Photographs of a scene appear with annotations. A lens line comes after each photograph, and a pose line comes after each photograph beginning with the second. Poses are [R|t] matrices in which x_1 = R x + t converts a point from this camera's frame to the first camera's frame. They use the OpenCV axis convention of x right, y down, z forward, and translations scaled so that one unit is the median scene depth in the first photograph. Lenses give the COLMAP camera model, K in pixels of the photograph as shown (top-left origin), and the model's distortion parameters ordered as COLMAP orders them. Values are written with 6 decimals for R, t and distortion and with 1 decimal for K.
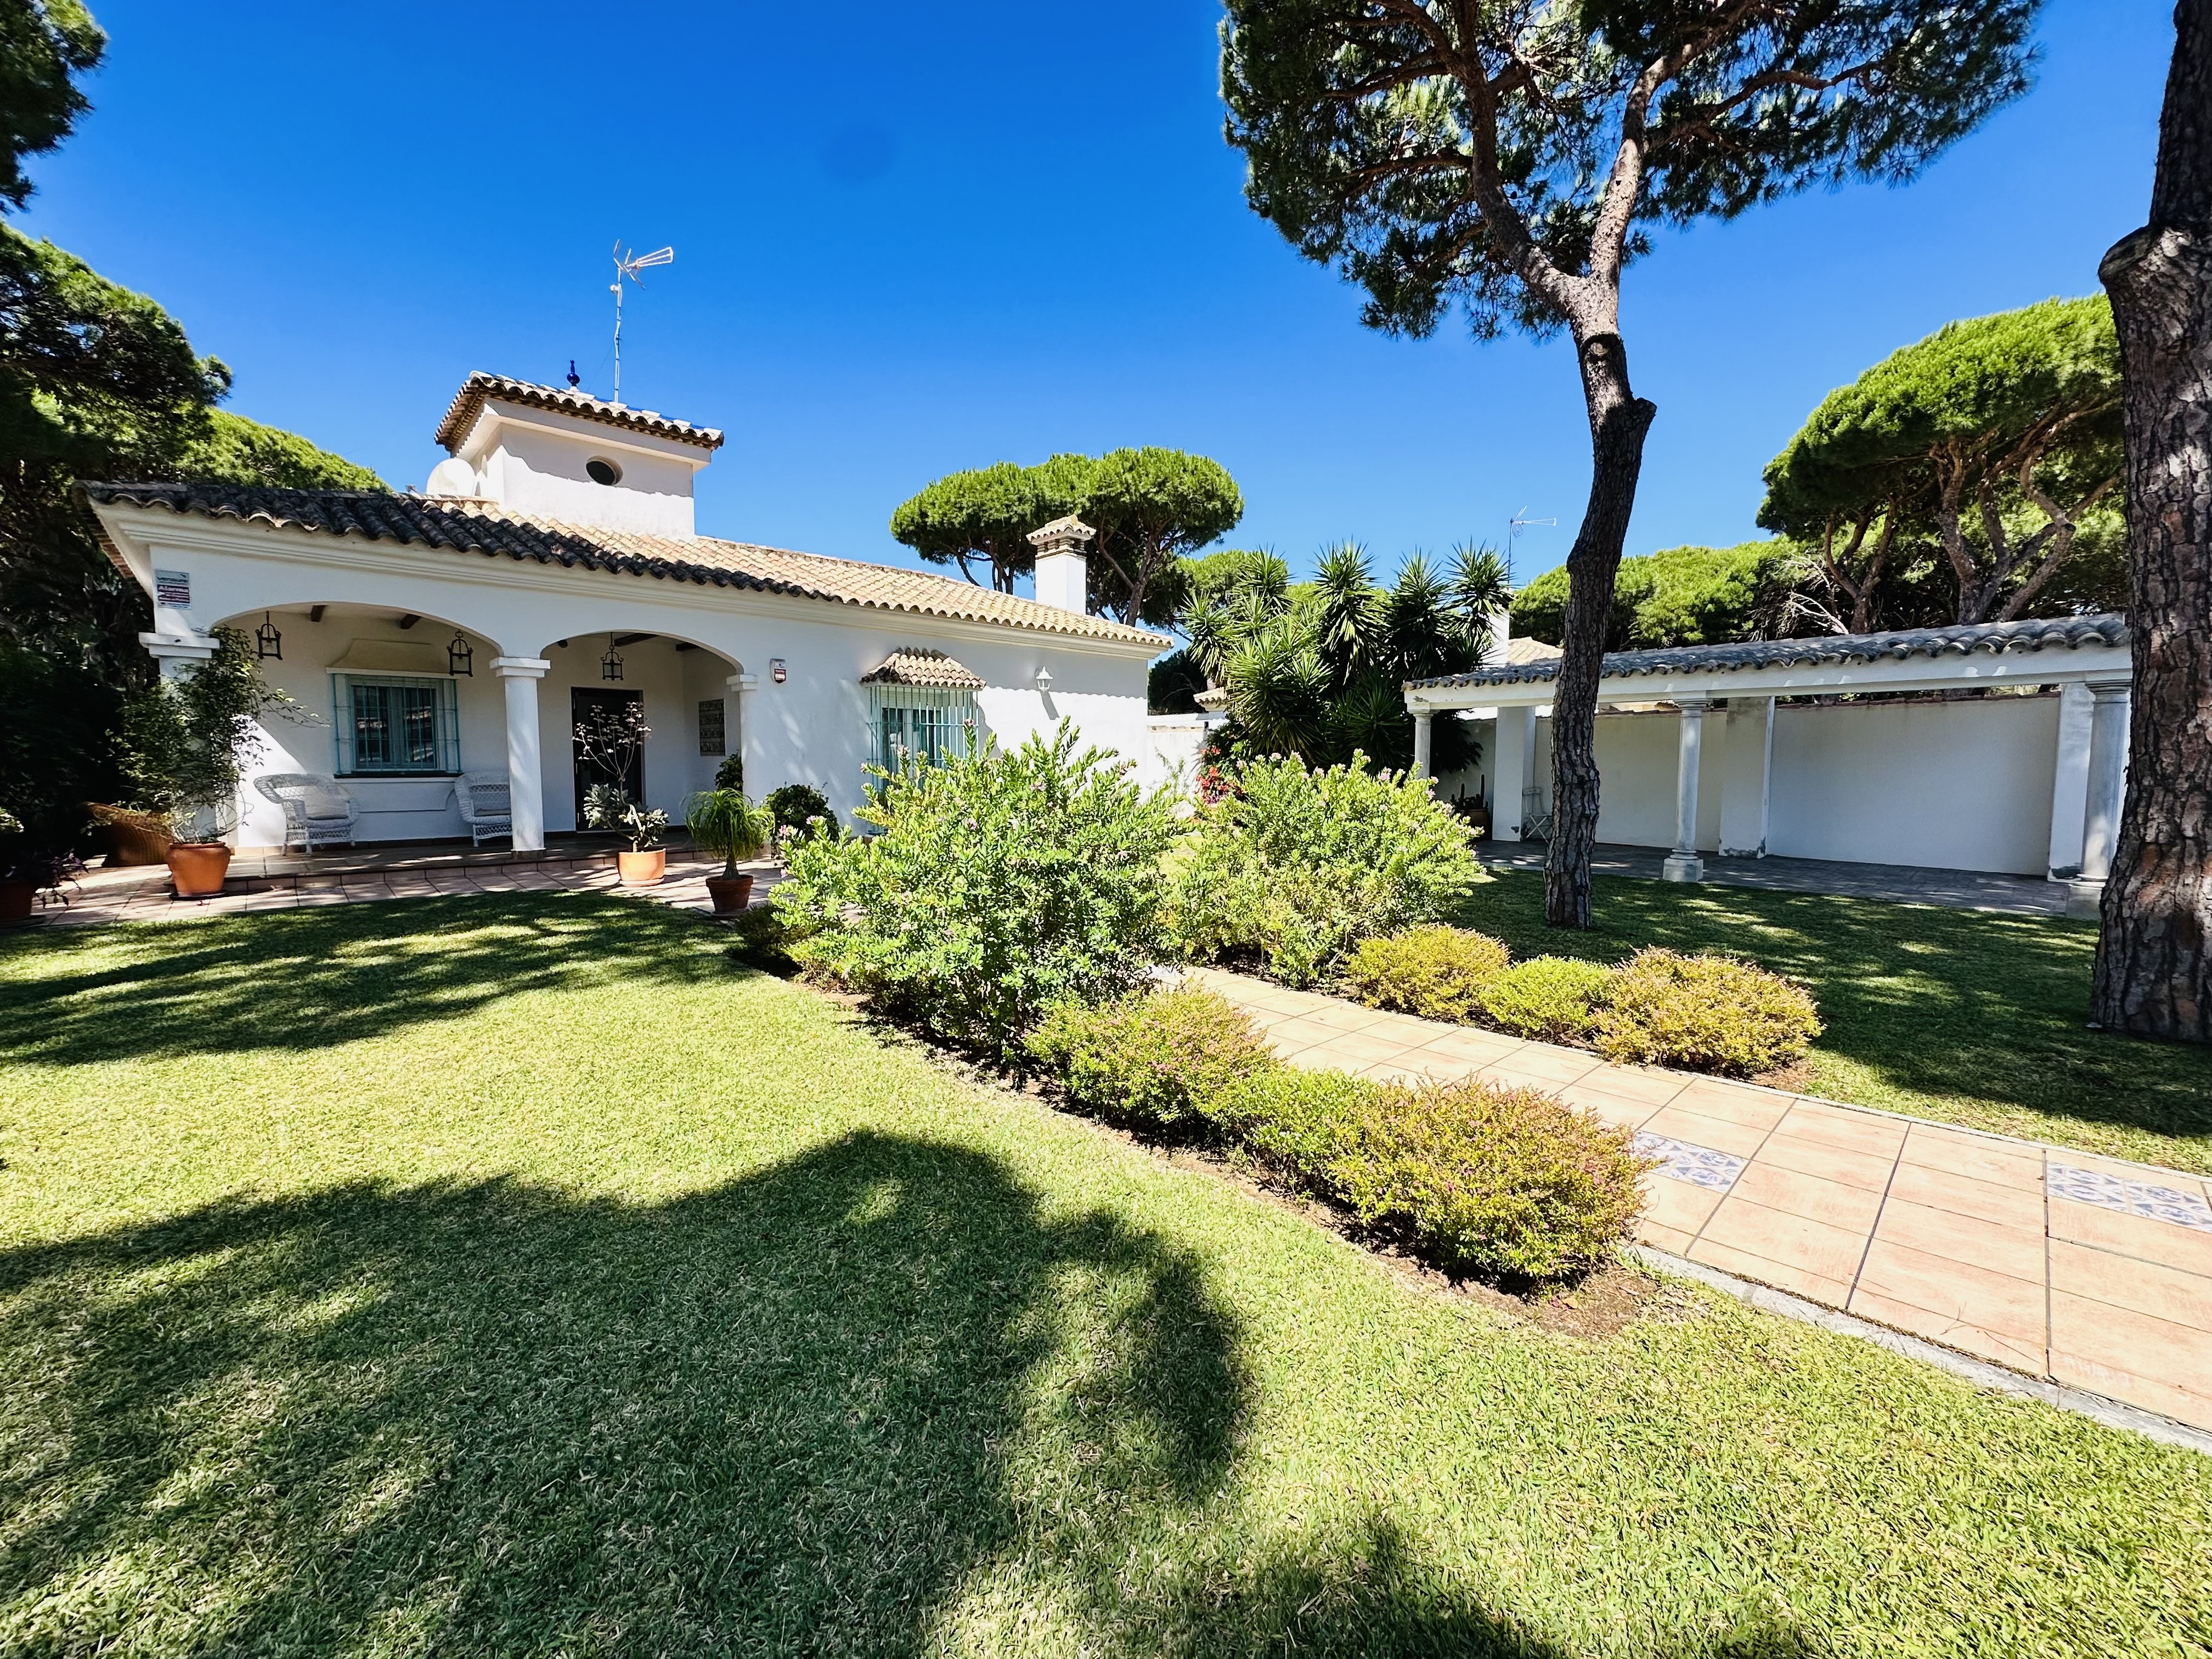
lens RADIAL K [[886.6, 0, 1101.4], [0, 886.6, 827.8], [0, 0, 1]] dist [-0.004191, 0.000617]
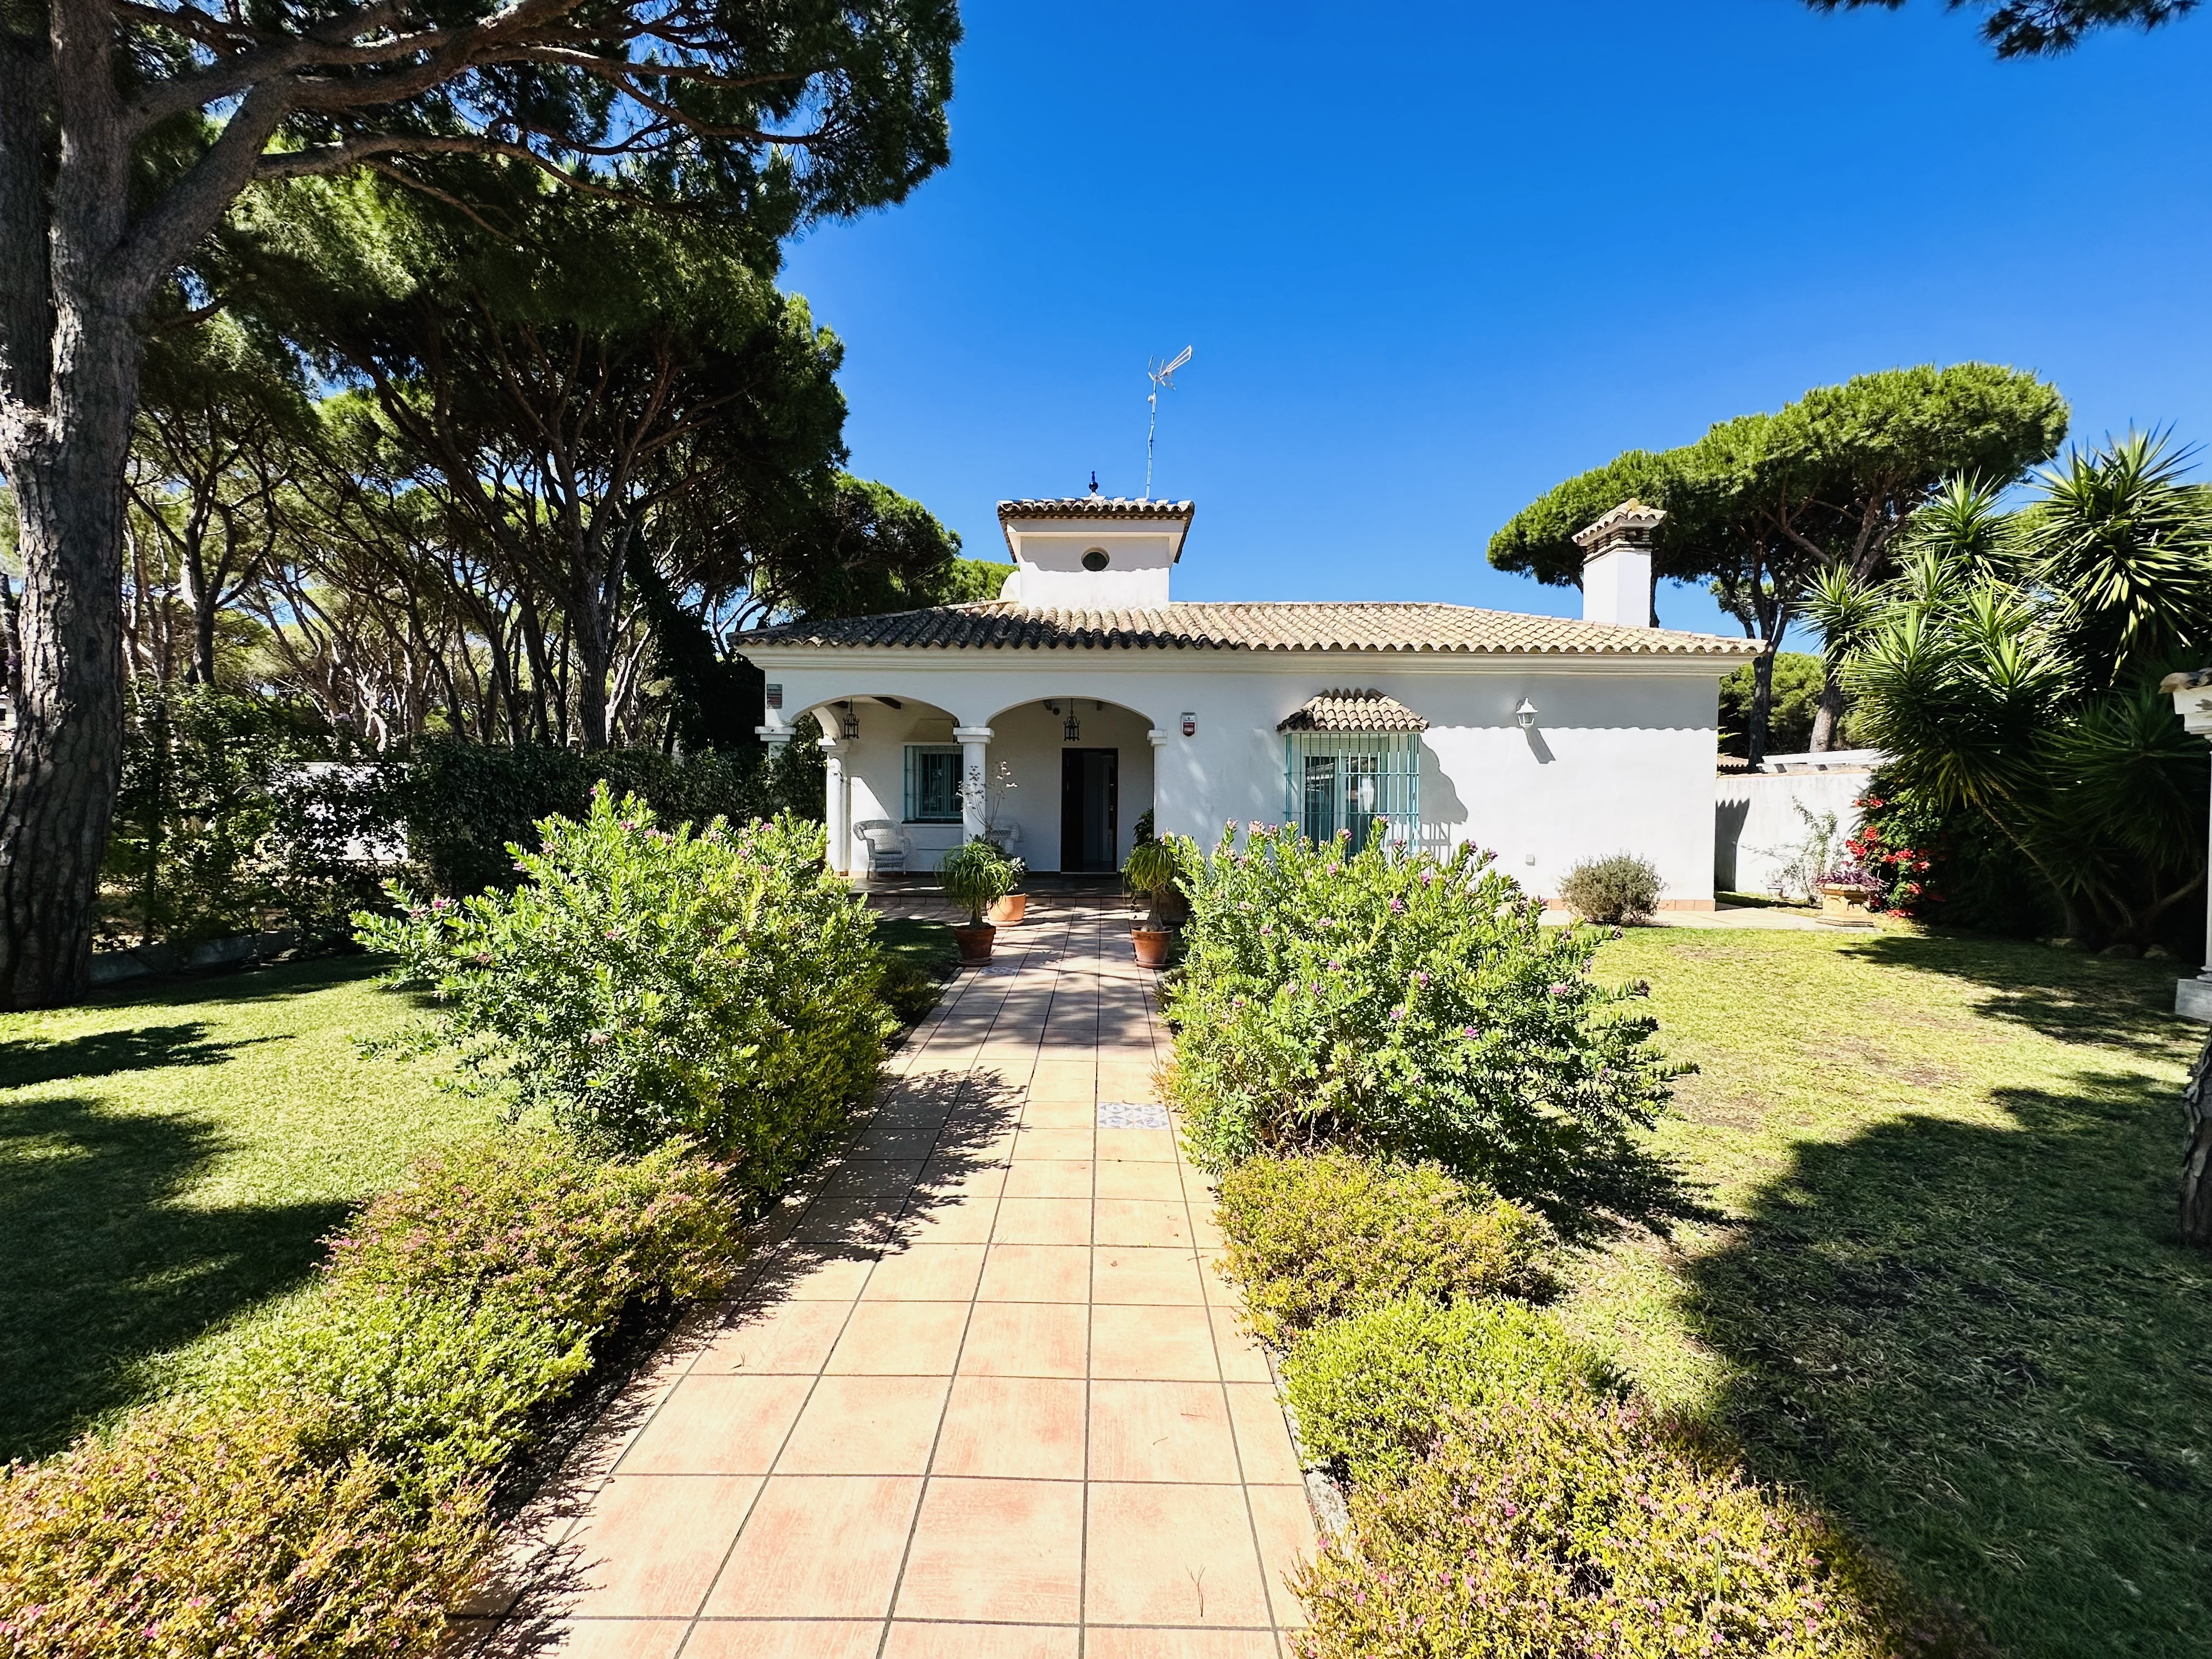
lens RADIAL K [[886.6, 0, 1101.4], [0, 886.6, 822.0], [0, 0, 1]] dist [-0.004191, 0.000617]
pose [[0.723095, 0.016964, -0.690540, 0.203904], [-0.058122, 0.997647, -0.036353, -0.019062], [0.688299, 0.066423, 0.722380, 0.167591]]
